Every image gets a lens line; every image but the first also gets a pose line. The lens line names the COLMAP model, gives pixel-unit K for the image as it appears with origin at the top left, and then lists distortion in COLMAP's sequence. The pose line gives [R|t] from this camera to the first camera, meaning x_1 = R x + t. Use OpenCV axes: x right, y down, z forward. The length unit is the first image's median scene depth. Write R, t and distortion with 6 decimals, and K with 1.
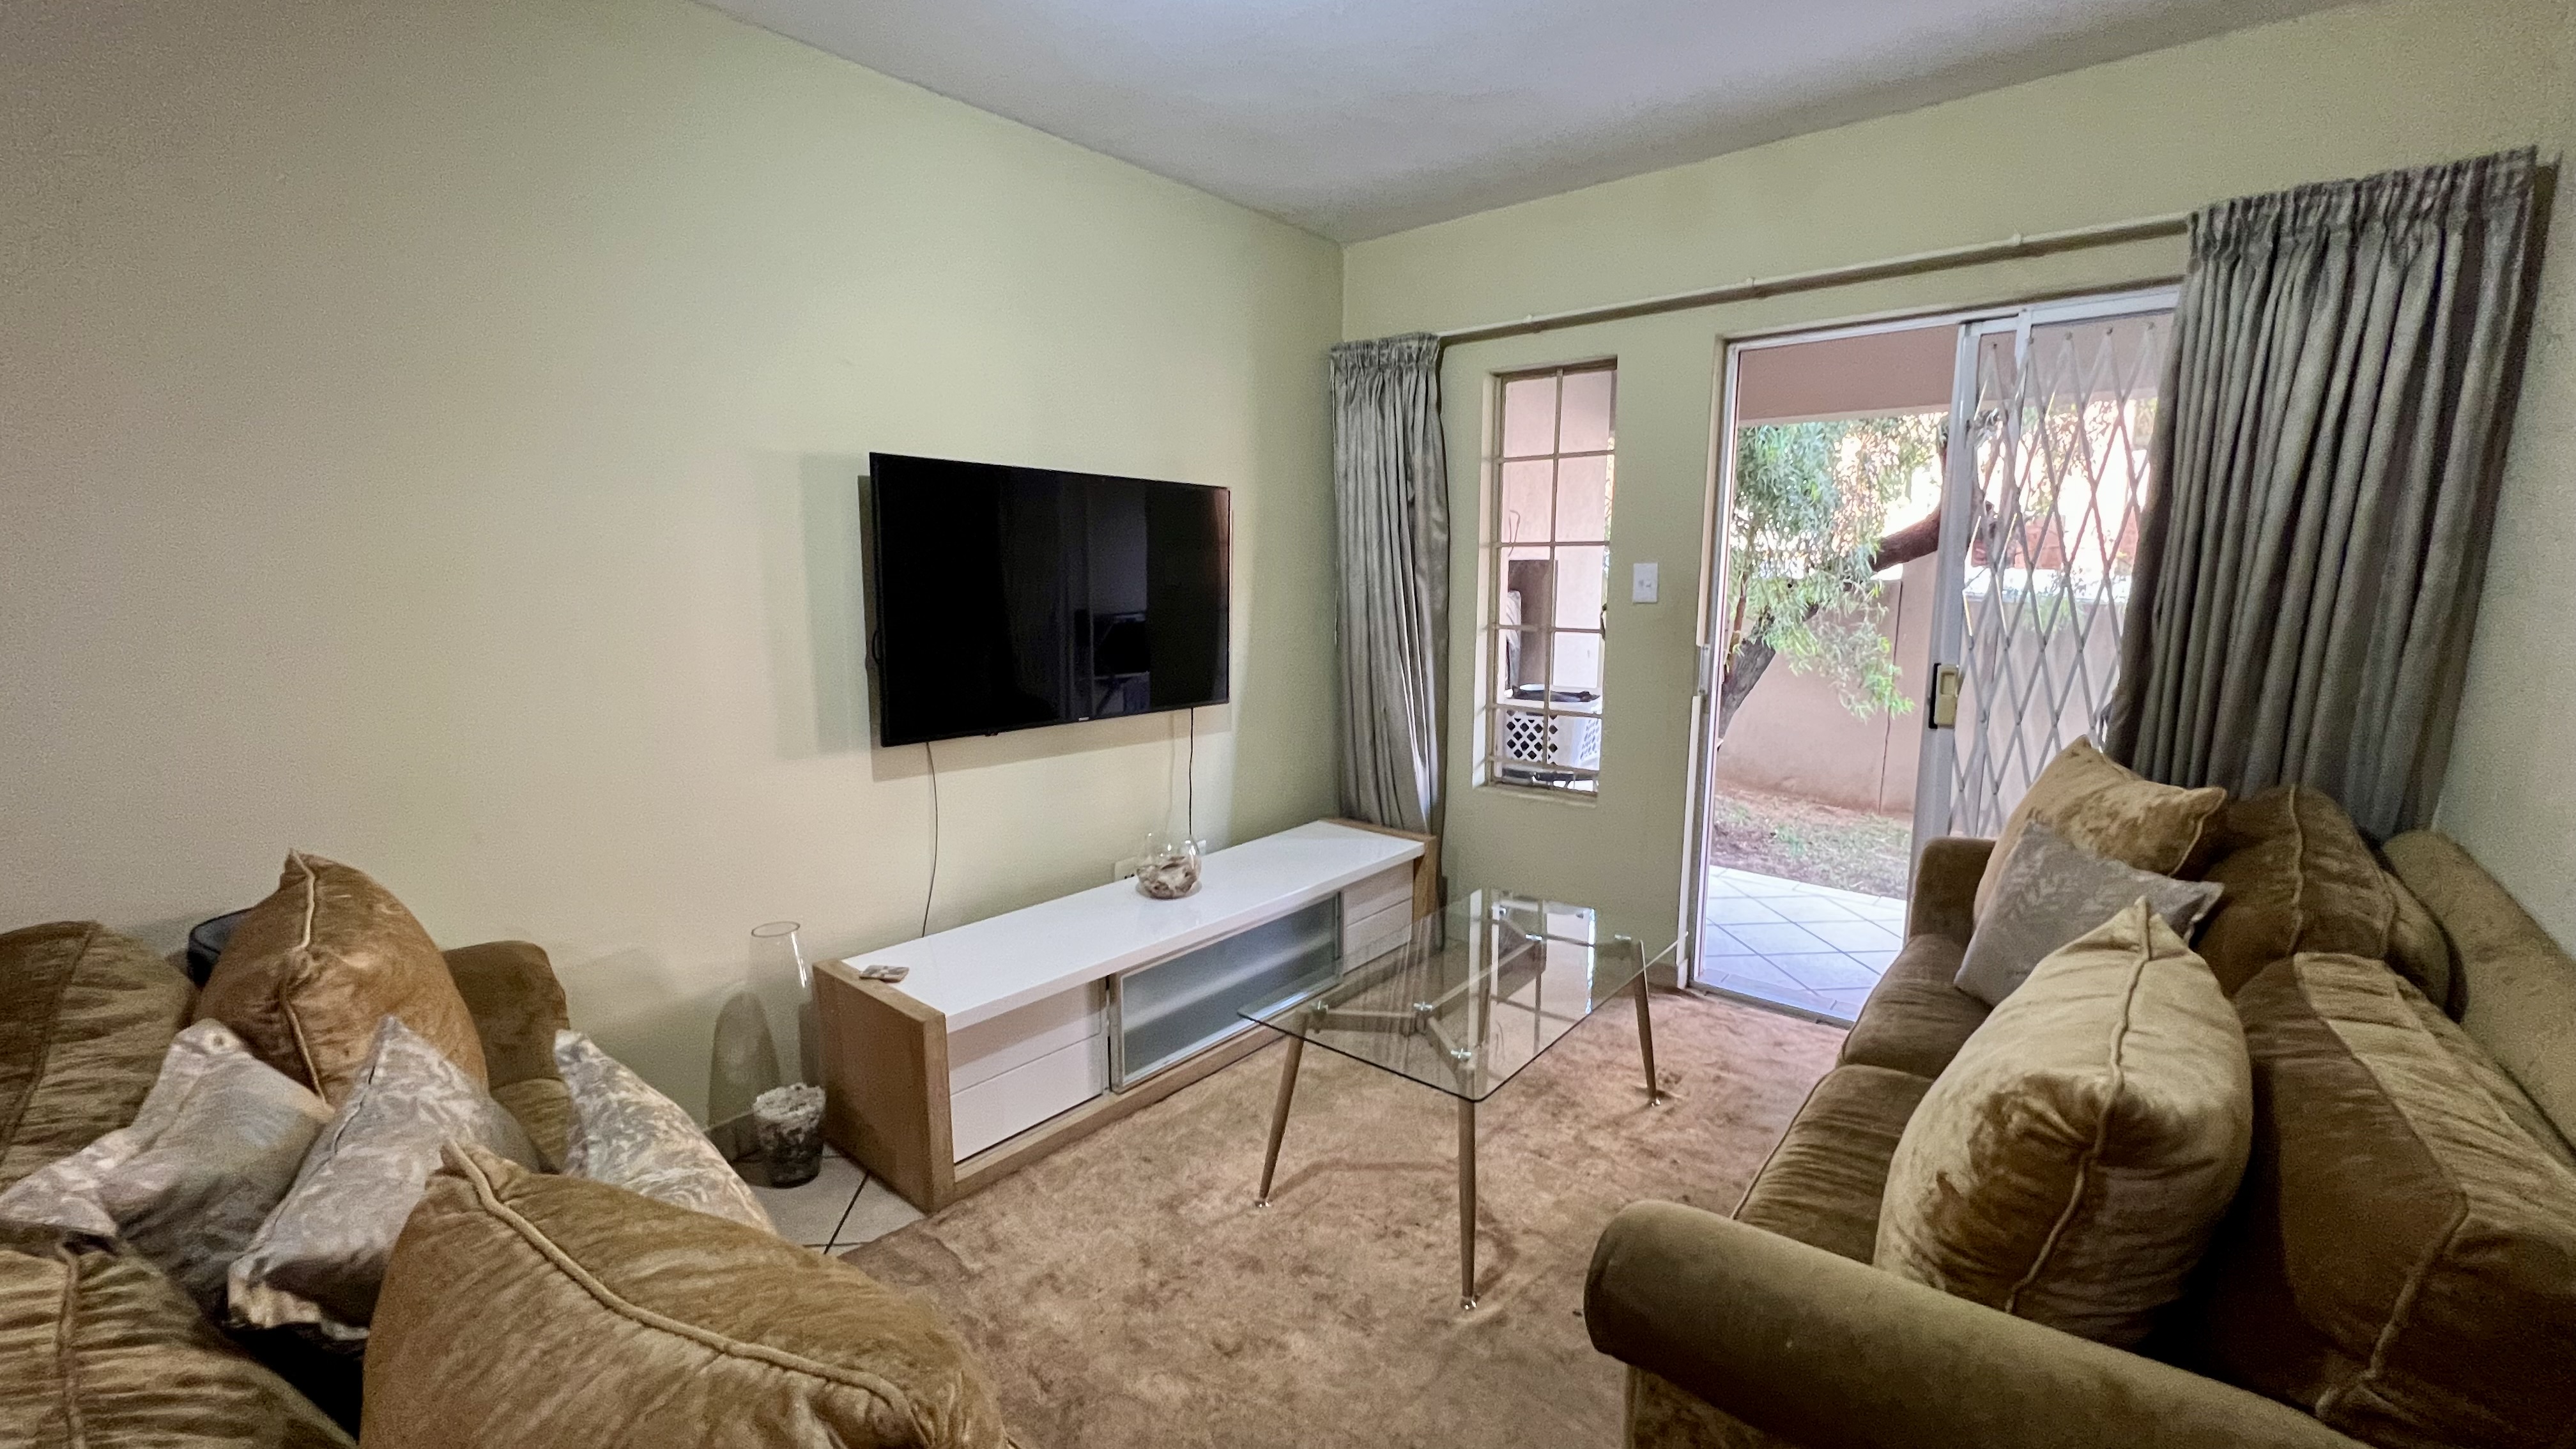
lens RADIAL K [[1023.8, 0, 1283.9], [0, 1023.8, 736.3], [0, 0, 1]] dist [-0.002562, 0.001360]
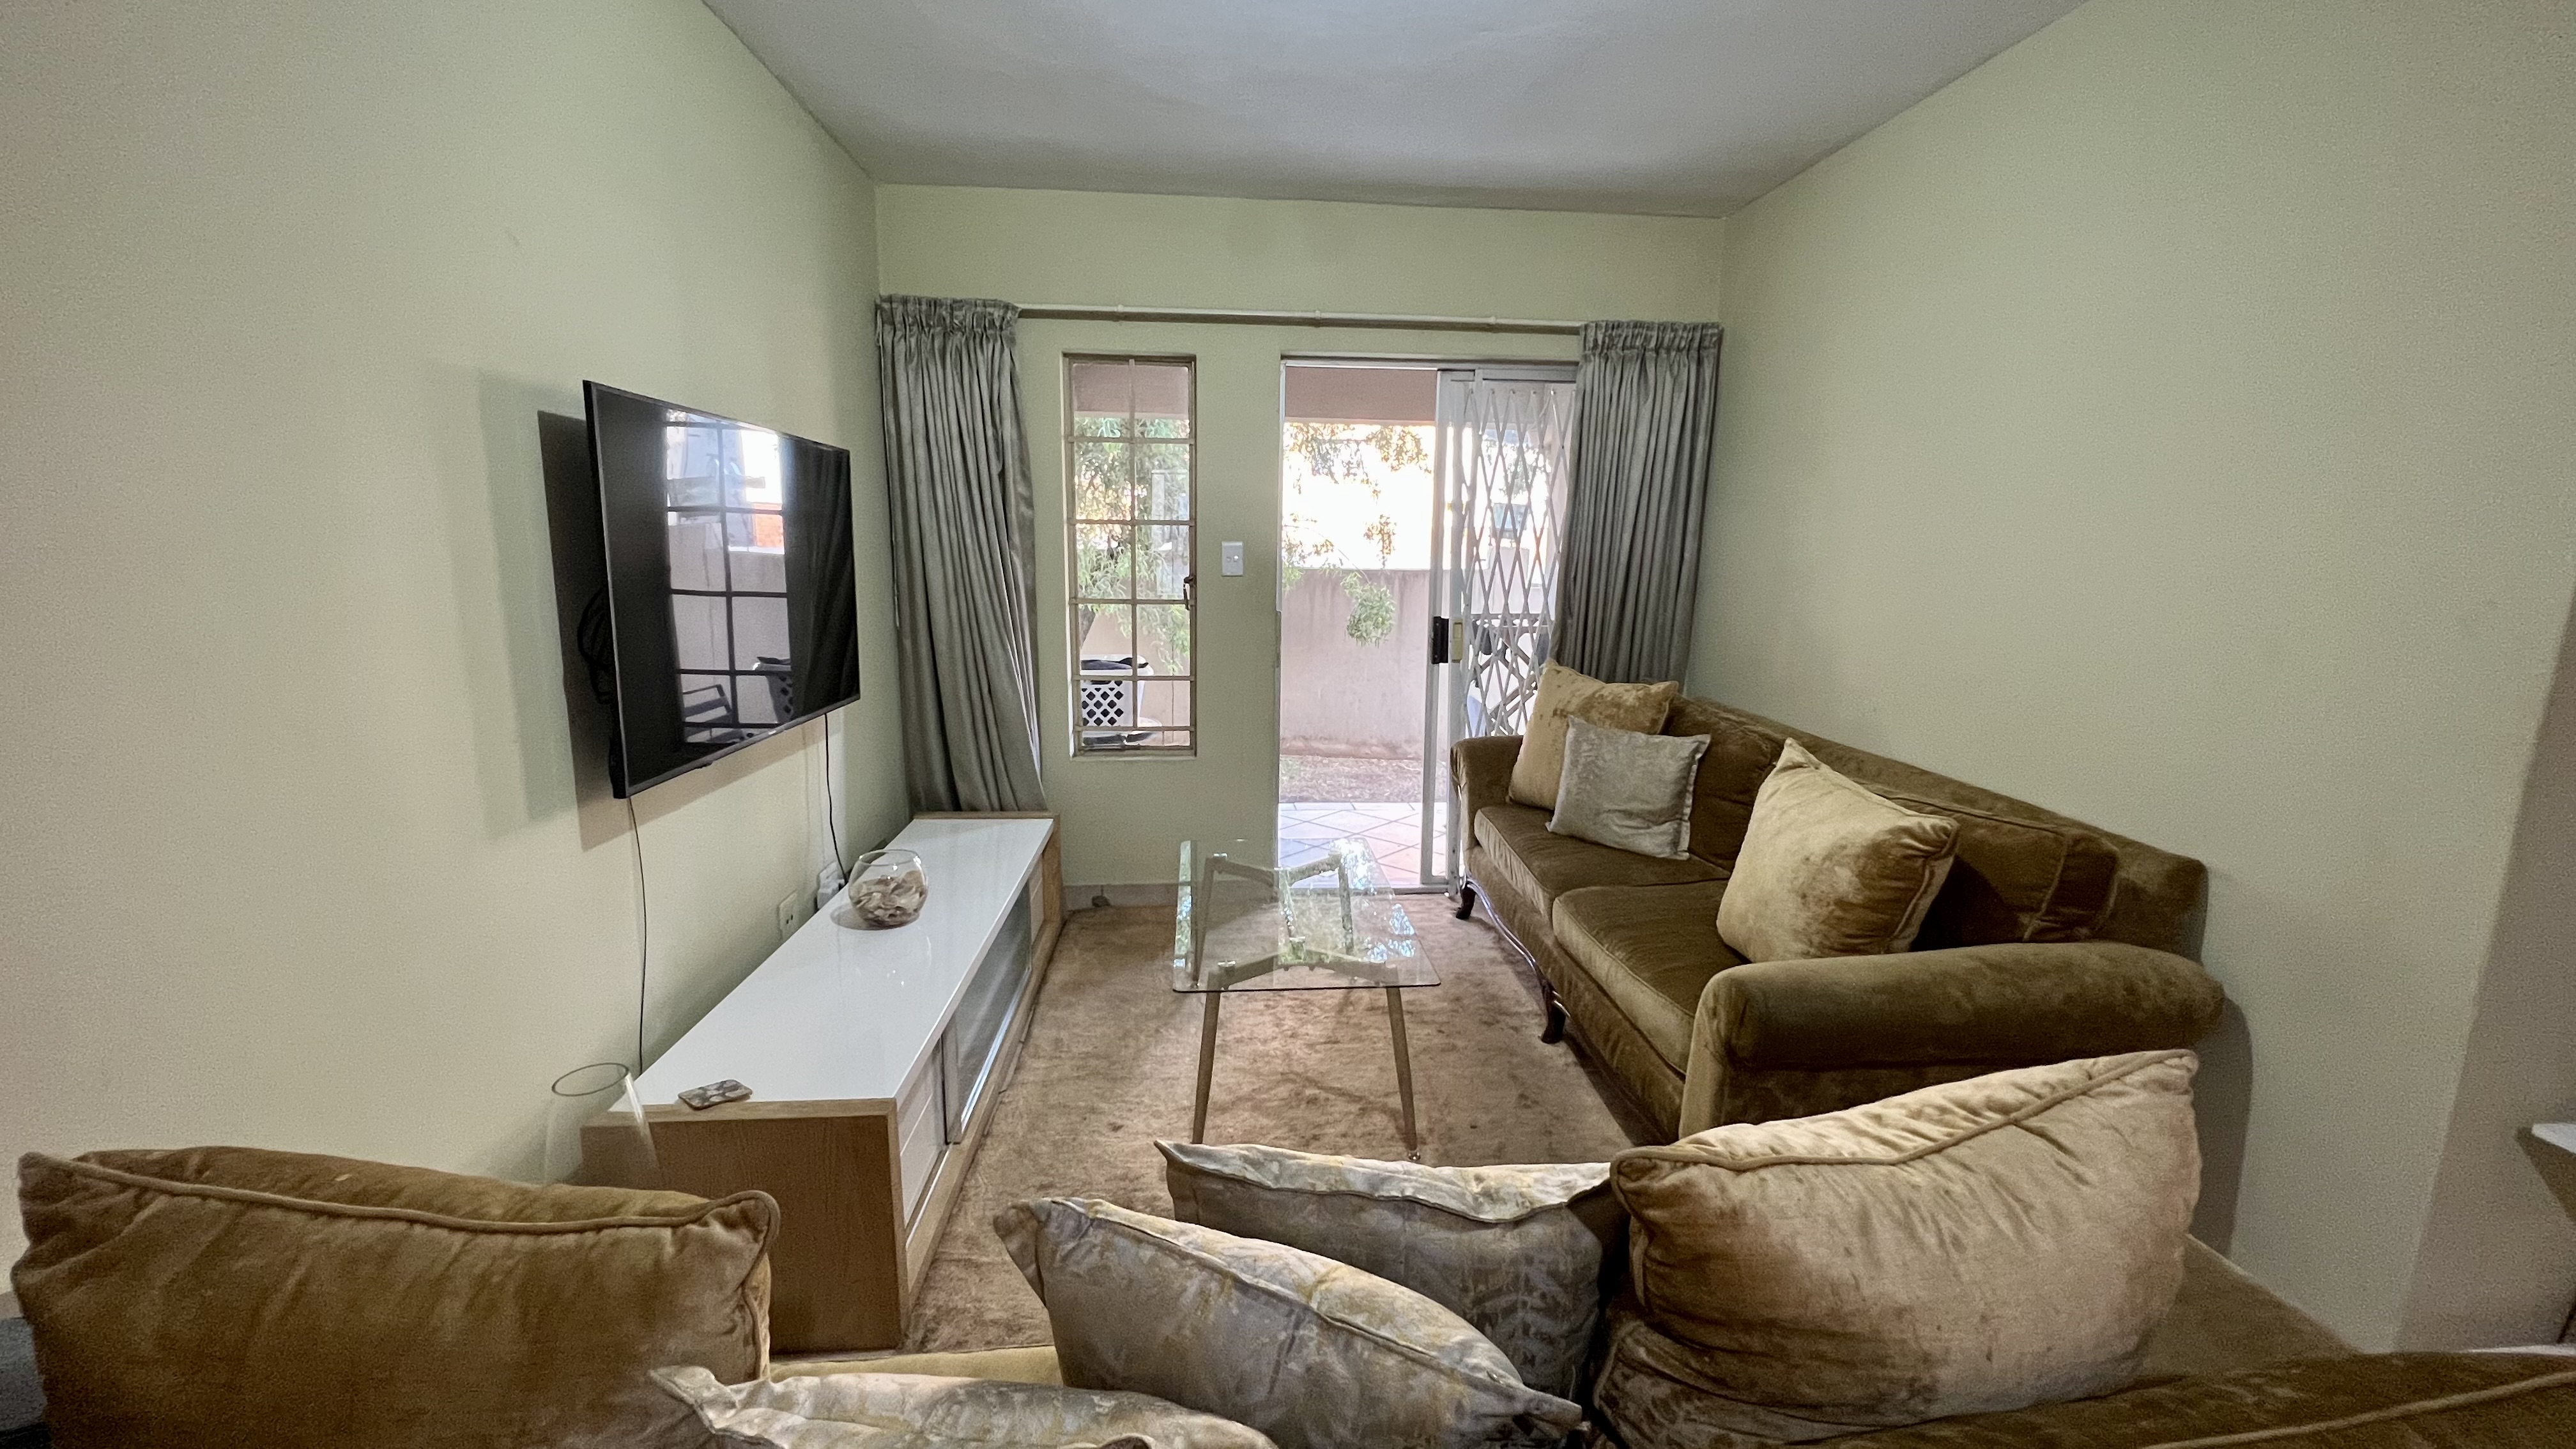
lens RADIAL K [[1023.8, 0, 1288.3], [0, 1023.8, 735.9], [0, 0, 1]] dist [-0.002562, 0.001360]
pose [[0.717939, -0.124218, 0.684933, -0.428519], [0.103535, 0.992060, 0.071393, -0.027859], [-0.688363, 0.019659, 0.725100, 0.126232]]
